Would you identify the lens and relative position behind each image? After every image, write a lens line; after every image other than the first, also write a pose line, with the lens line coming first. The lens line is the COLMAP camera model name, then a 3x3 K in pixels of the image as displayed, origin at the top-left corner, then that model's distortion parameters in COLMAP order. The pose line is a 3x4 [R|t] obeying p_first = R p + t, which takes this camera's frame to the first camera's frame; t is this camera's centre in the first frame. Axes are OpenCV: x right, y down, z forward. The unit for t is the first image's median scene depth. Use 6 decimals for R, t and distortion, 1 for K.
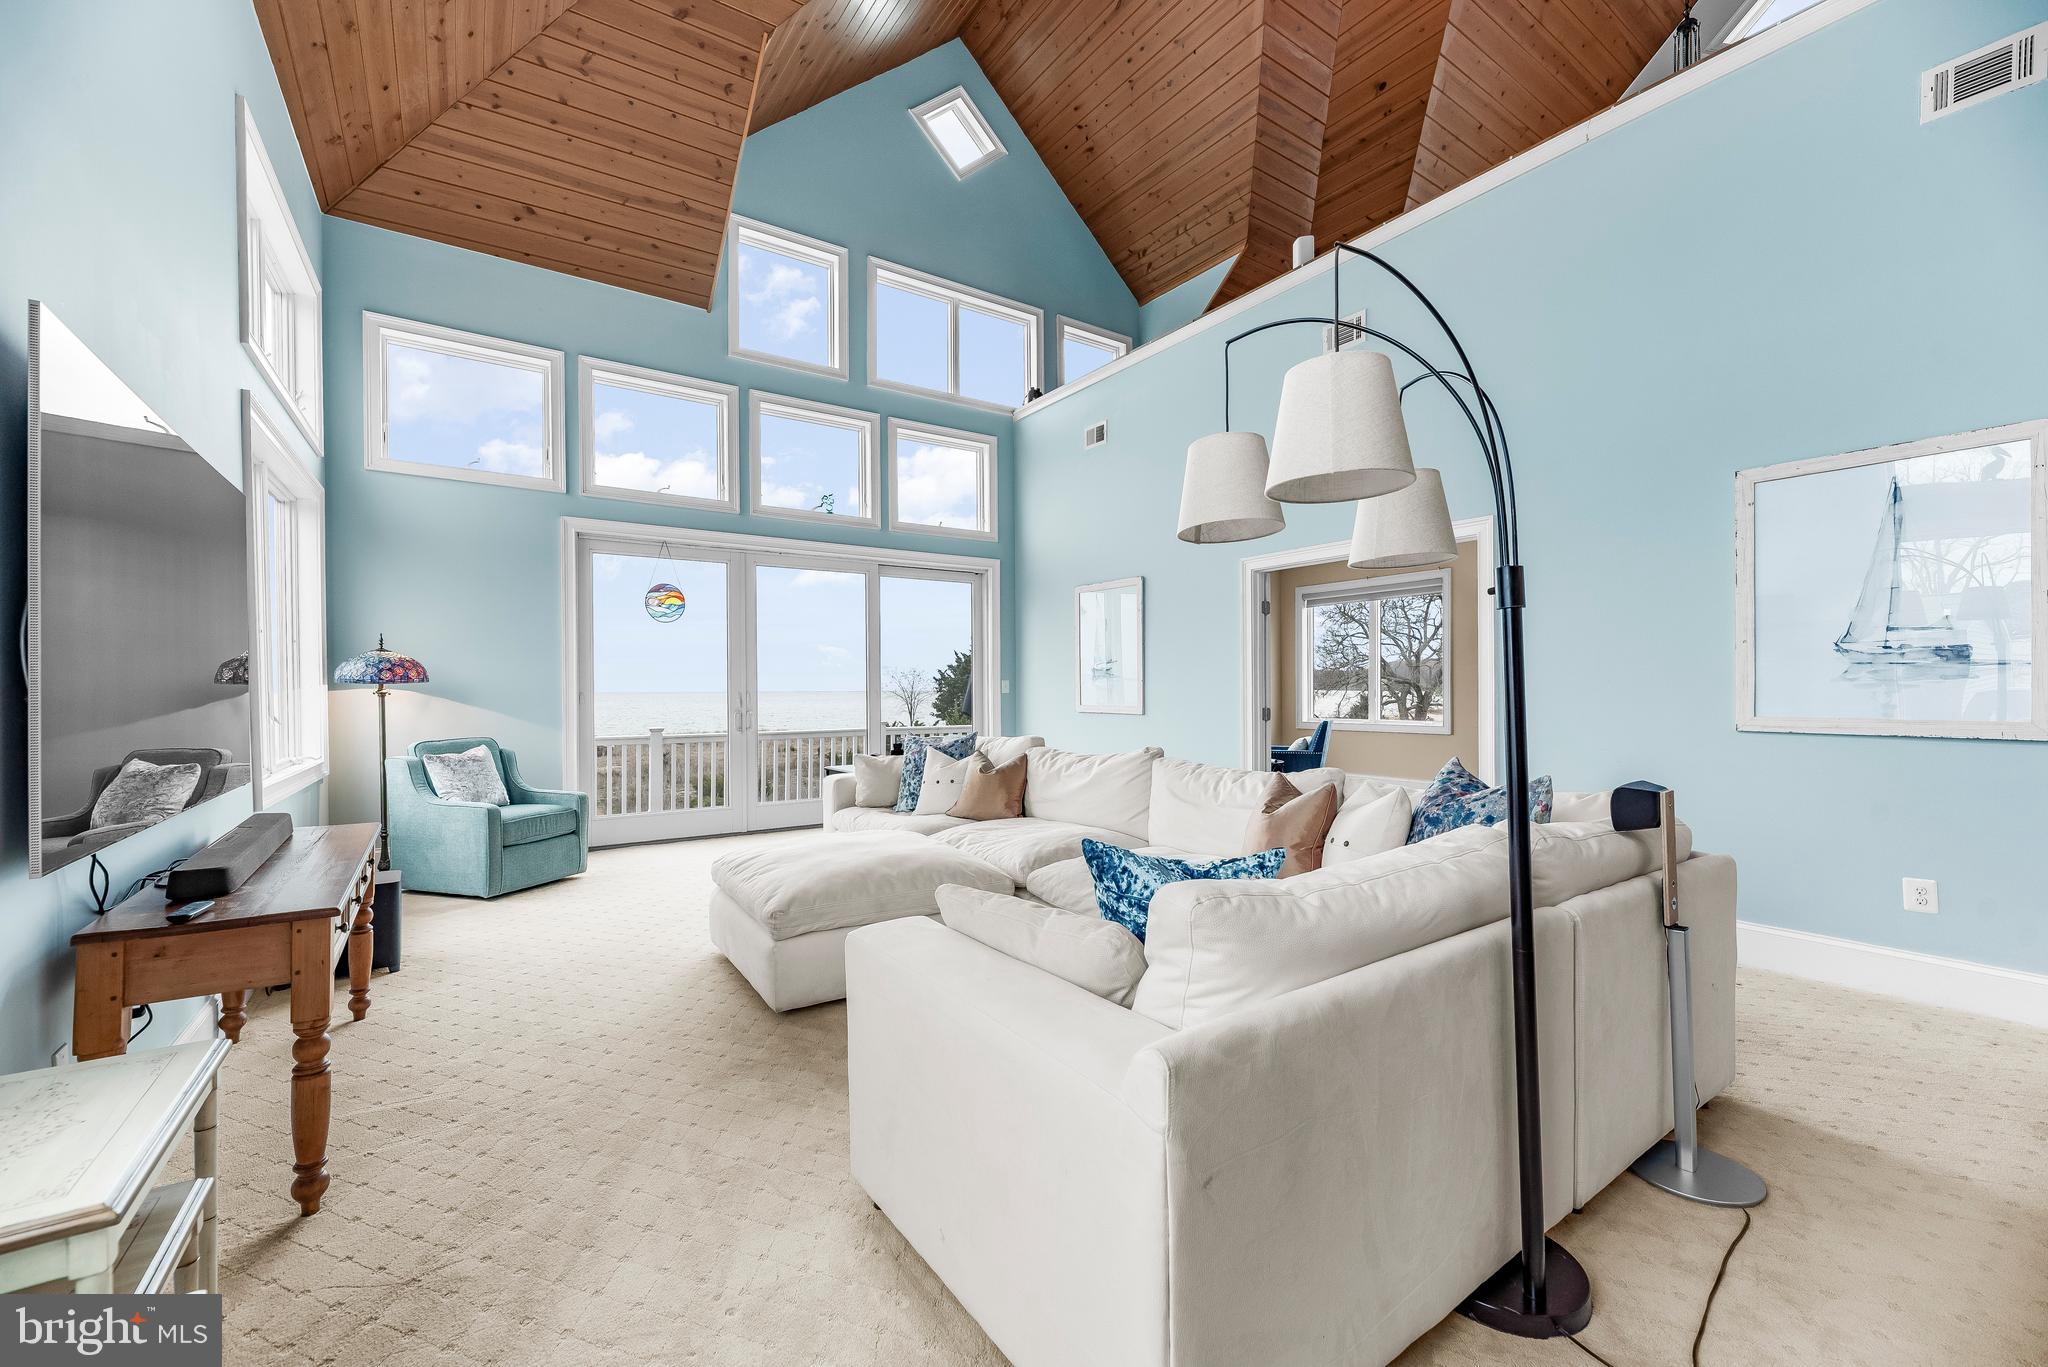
lens RADIAL K [[825.9, 0, 1007.5], [0, 825.9, 686.6], [0, 0, 1]] dist [0.000176, -0.000109]
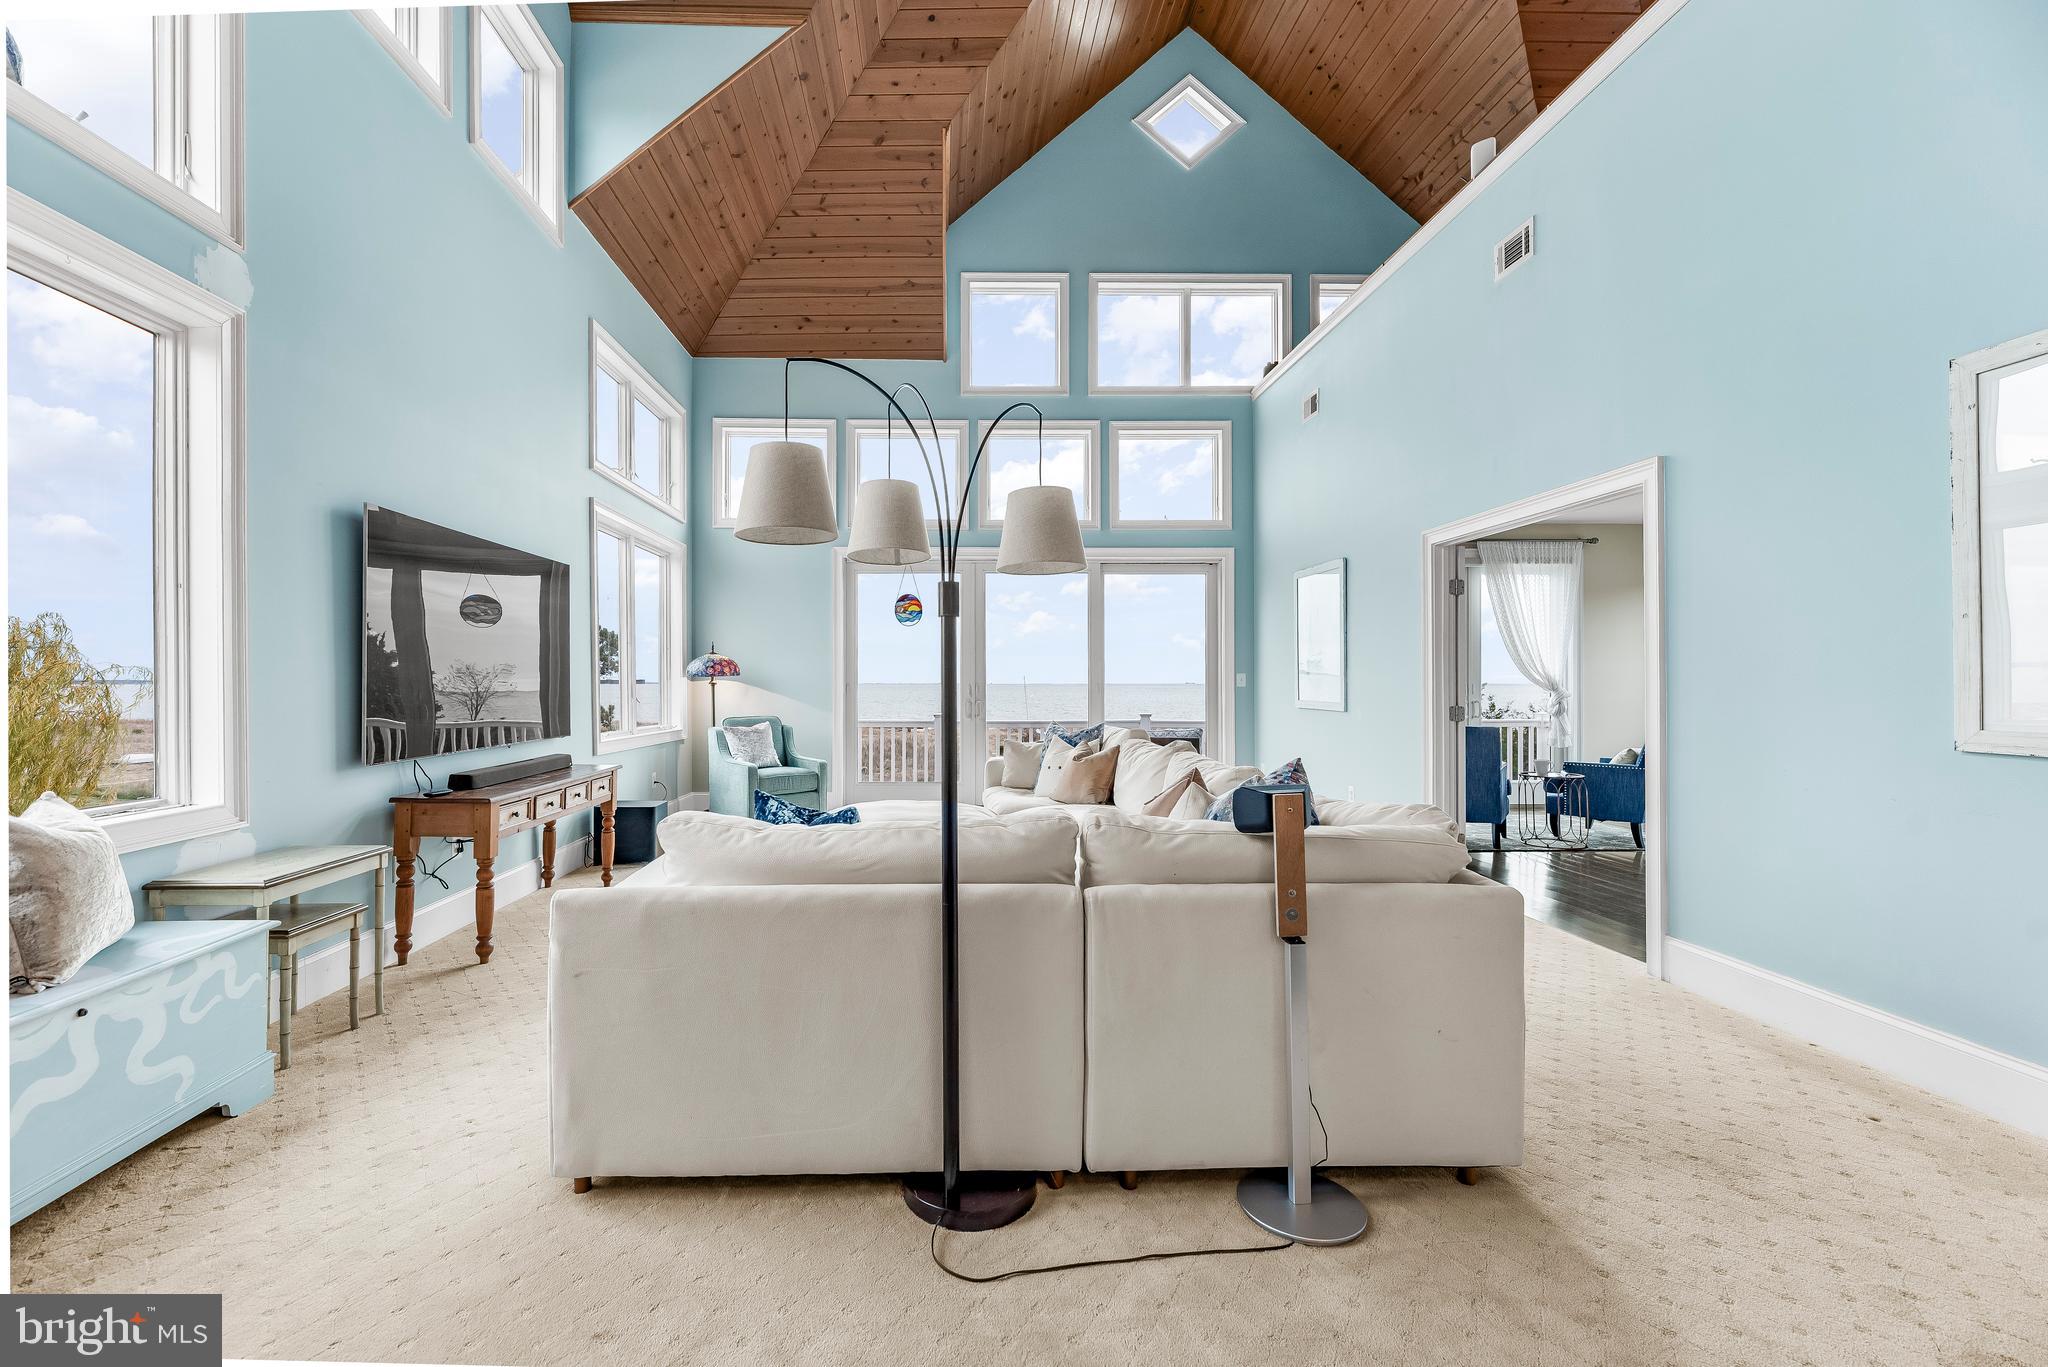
lens RADIAL K [[825.9, 0, 918.9], [0, 825.9, 672.5], [0, 0, 1]] dist [0.000176, -0.000109]
pose [[0.835750, -0.002406, -0.549104, 0.265165], [-0.001577, 0.999976, -0.006783, -0.001389], [0.549107, 0.006535, 0.835726, -0.004791]]
